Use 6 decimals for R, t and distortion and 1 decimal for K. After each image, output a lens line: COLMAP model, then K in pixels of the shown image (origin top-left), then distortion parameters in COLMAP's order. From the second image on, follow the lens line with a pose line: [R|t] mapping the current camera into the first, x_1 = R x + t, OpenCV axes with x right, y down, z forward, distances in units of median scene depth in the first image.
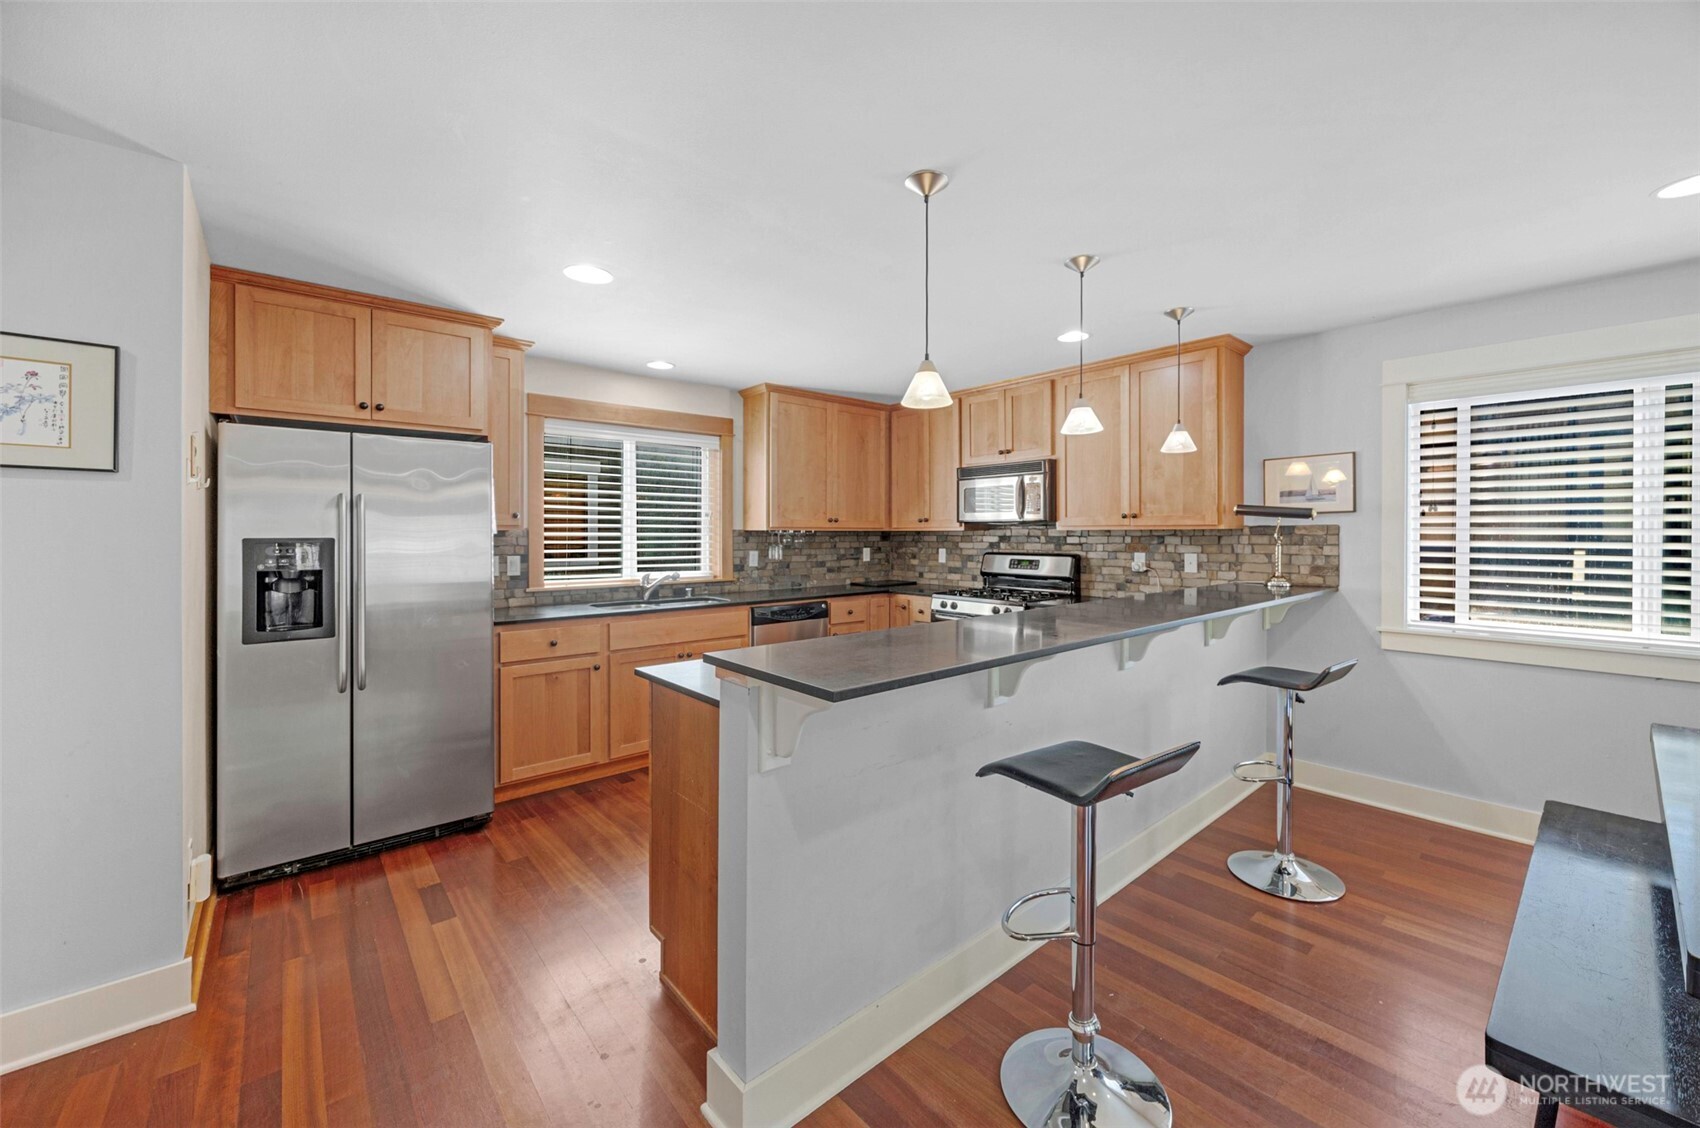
lens RADIAL K [[662.0, 0, 846.5], [0, 662.0, 549.2], [0, 0, 1]] dist [0.005808, -0.001267]
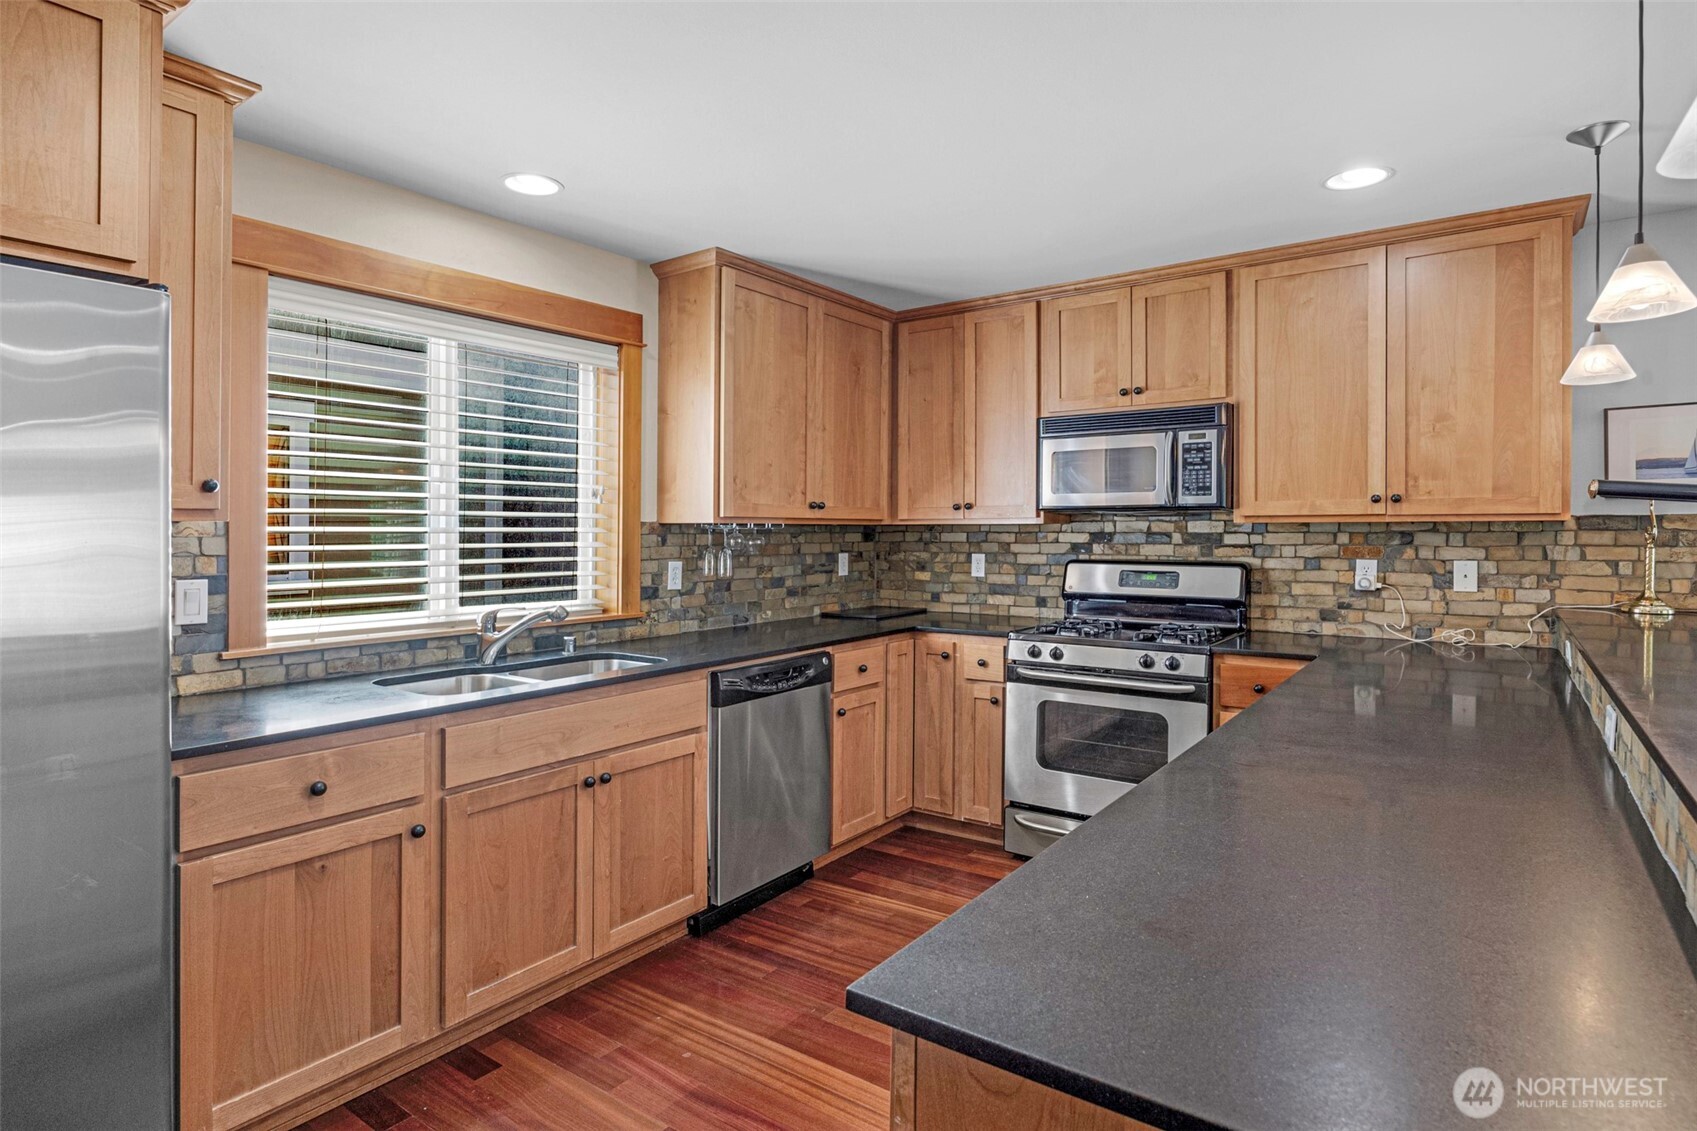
lens RADIAL K [[890.9, 0, 857.8], [0, 890.9, 535.7], [0, 0, 1]] dist [-0.007035, -0.000449]
pose [[0.970648, -0.002065, 0.240495, -0.194983], [0.006229, 0.999844, -0.016557, -0.005667], [-0.240423, 0.017569, 0.970509, 0.292122]]
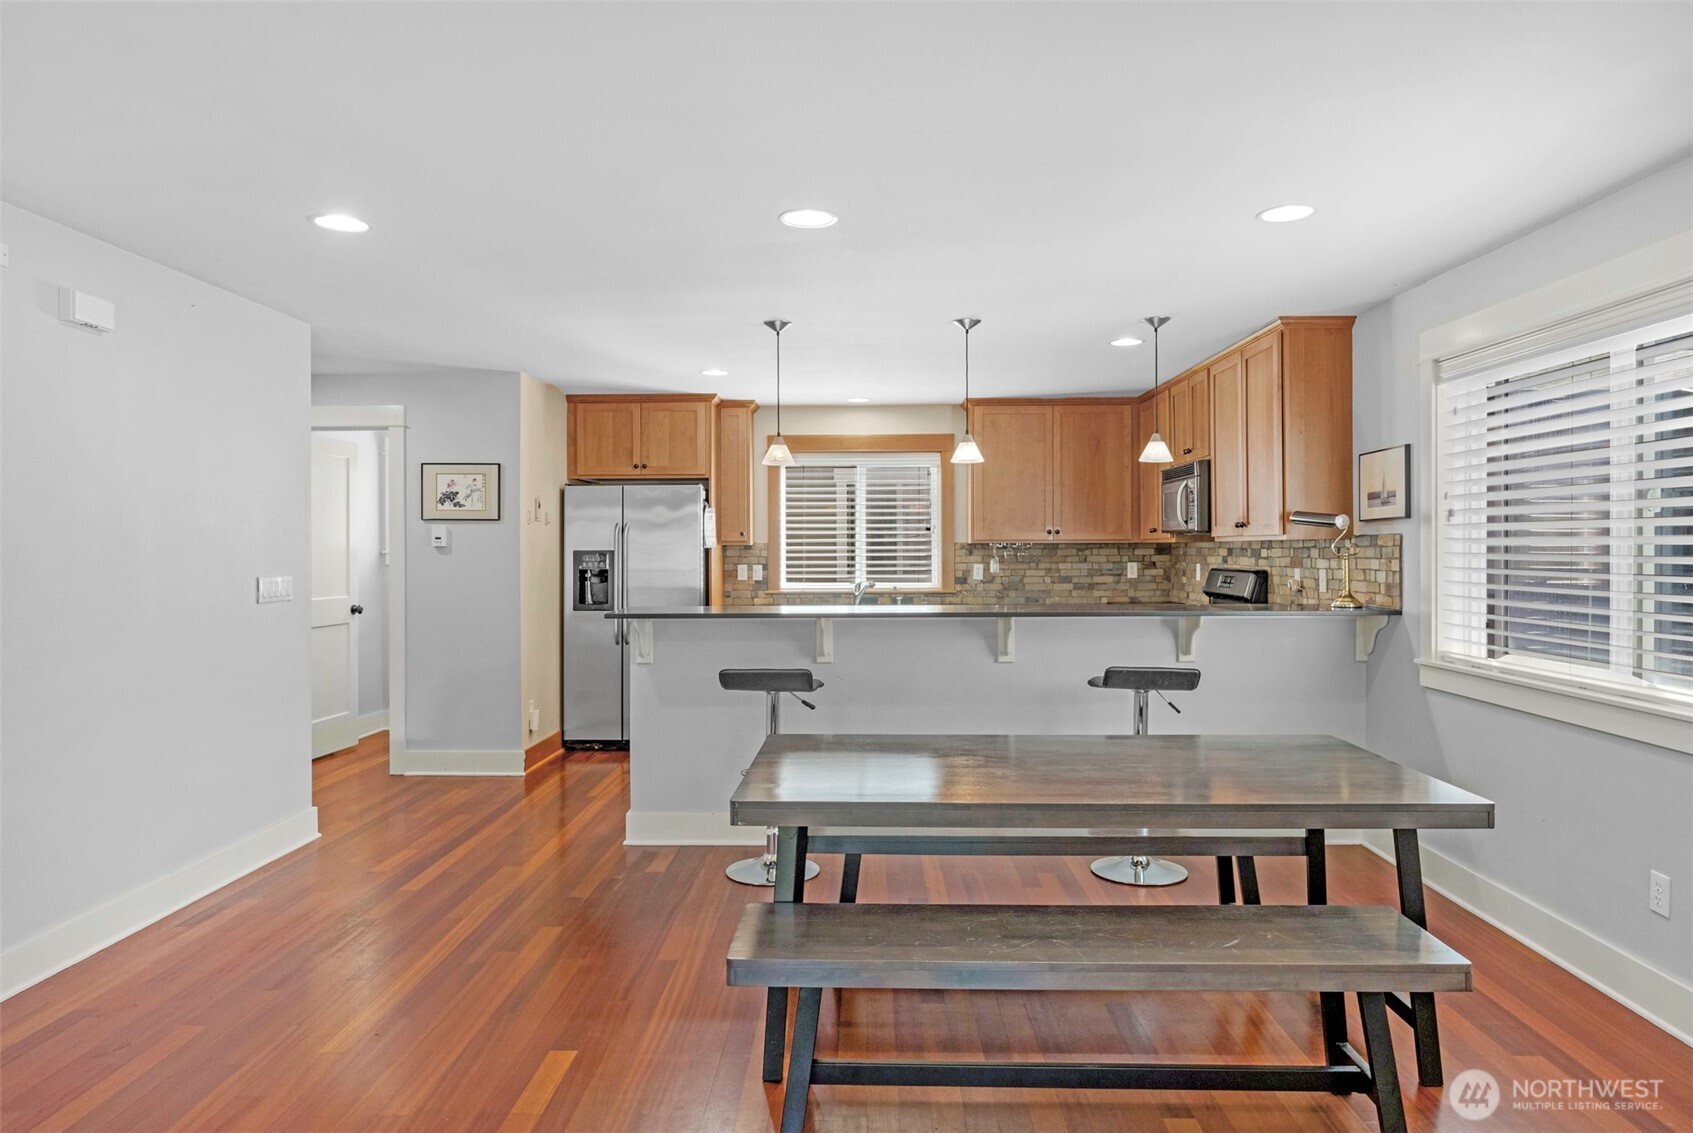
lens RADIAL K [[1085.9, 0, 854.3], [0, 1085.9, 563.0], [0, 0, 1]] dist [-0.003783, 0.000067]
pose [[0.728608, 0.007192, -0.684893, 0.954372], [-0.012458, 0.999919, -0.002753, 0.009450], [0.684818, 0.010538, 0.728638, -0.348401]]
